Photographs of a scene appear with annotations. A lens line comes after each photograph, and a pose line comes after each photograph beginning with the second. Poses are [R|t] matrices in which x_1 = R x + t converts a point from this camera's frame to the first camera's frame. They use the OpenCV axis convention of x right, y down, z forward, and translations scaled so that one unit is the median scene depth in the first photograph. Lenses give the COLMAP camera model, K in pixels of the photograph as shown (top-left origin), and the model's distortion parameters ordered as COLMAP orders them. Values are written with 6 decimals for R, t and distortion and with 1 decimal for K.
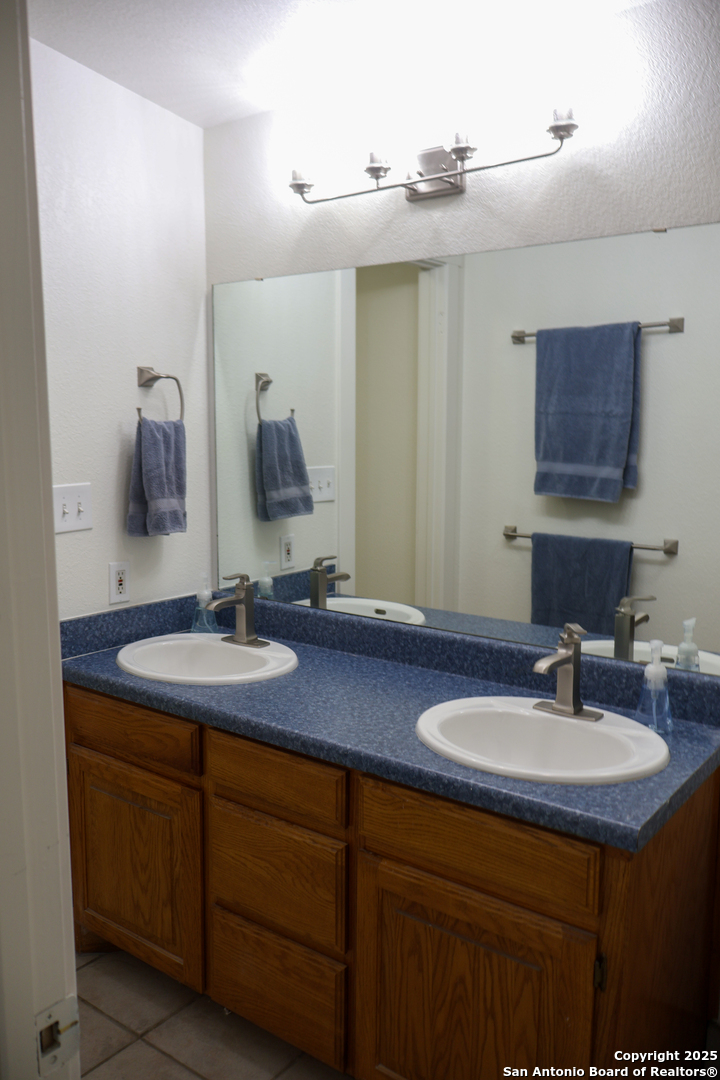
lens RADIAL K [[904.6, 0, 361.6], [0, 904.6, 539.1], [0, 0, 1]] dist [0.004186, 0.003785]
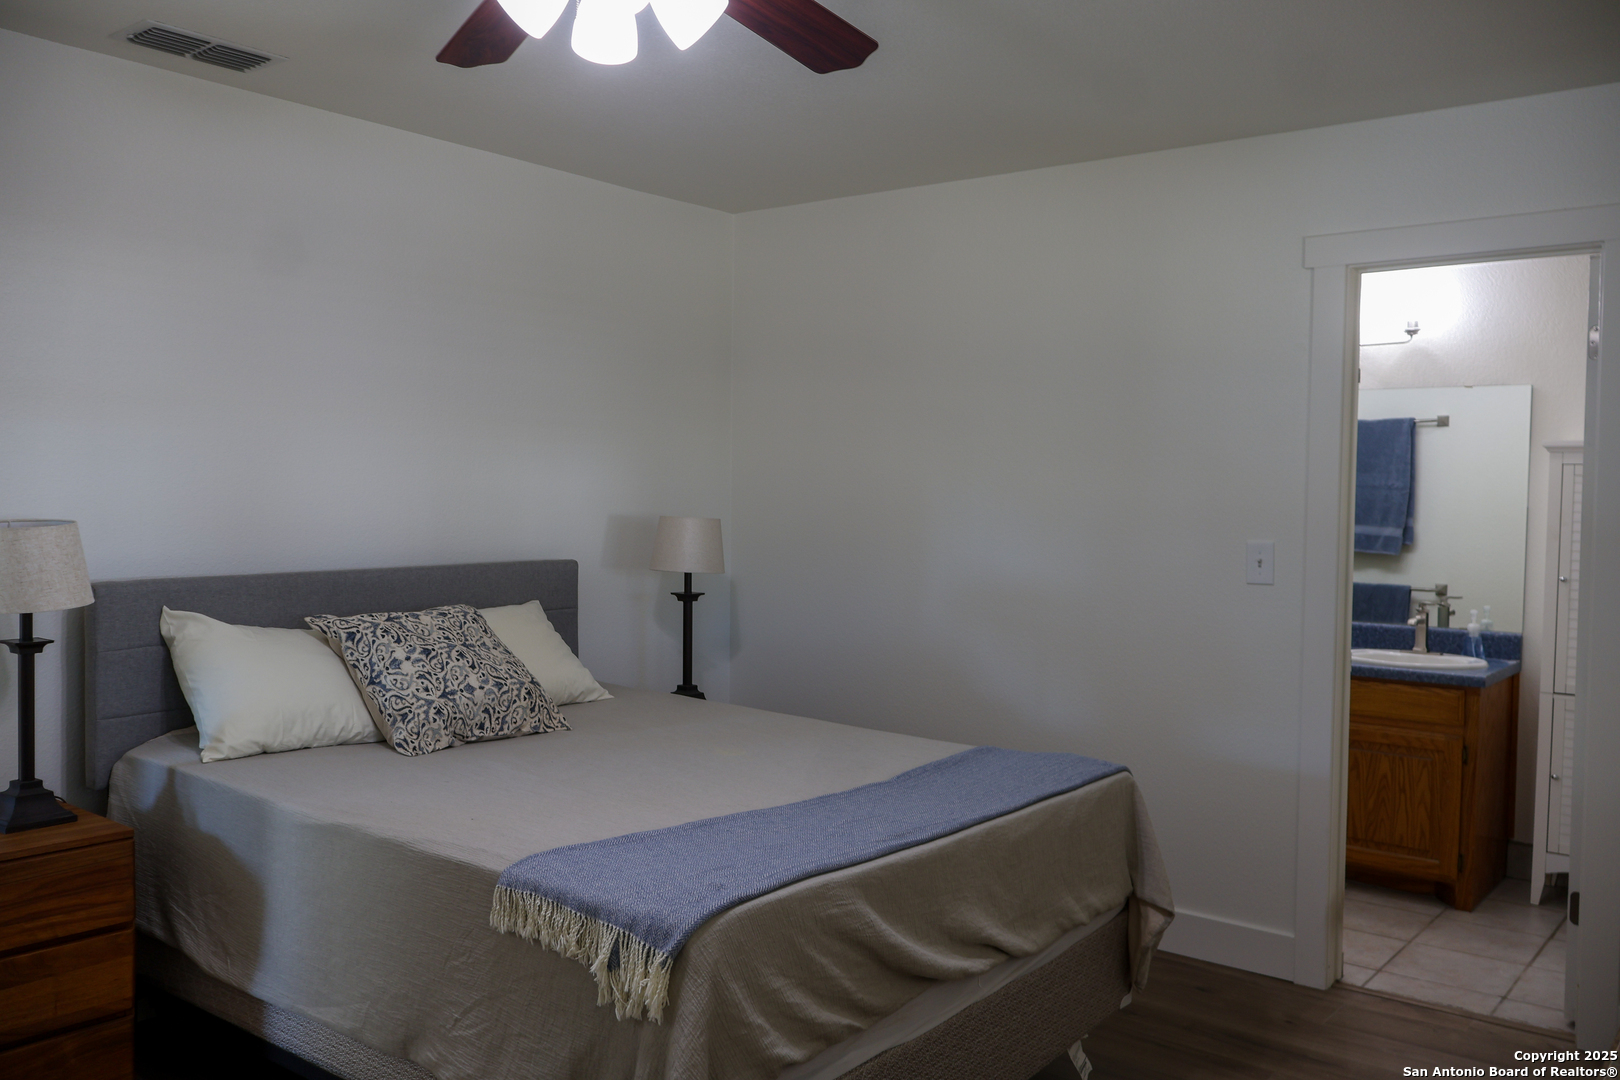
lens RADIAL K [[1356.9, 0, 807.5], [0, 1356.9, 540.8], [0, 0, 1]] dist [0.004186, 0.003785]
pose [[0.999585, 0.011473, -0.026439, -0.524129], [-0.014013, 0.995092, -0.097952, 0.145295], [0.025185, 0.098282, 0.994840, -0.978364]]
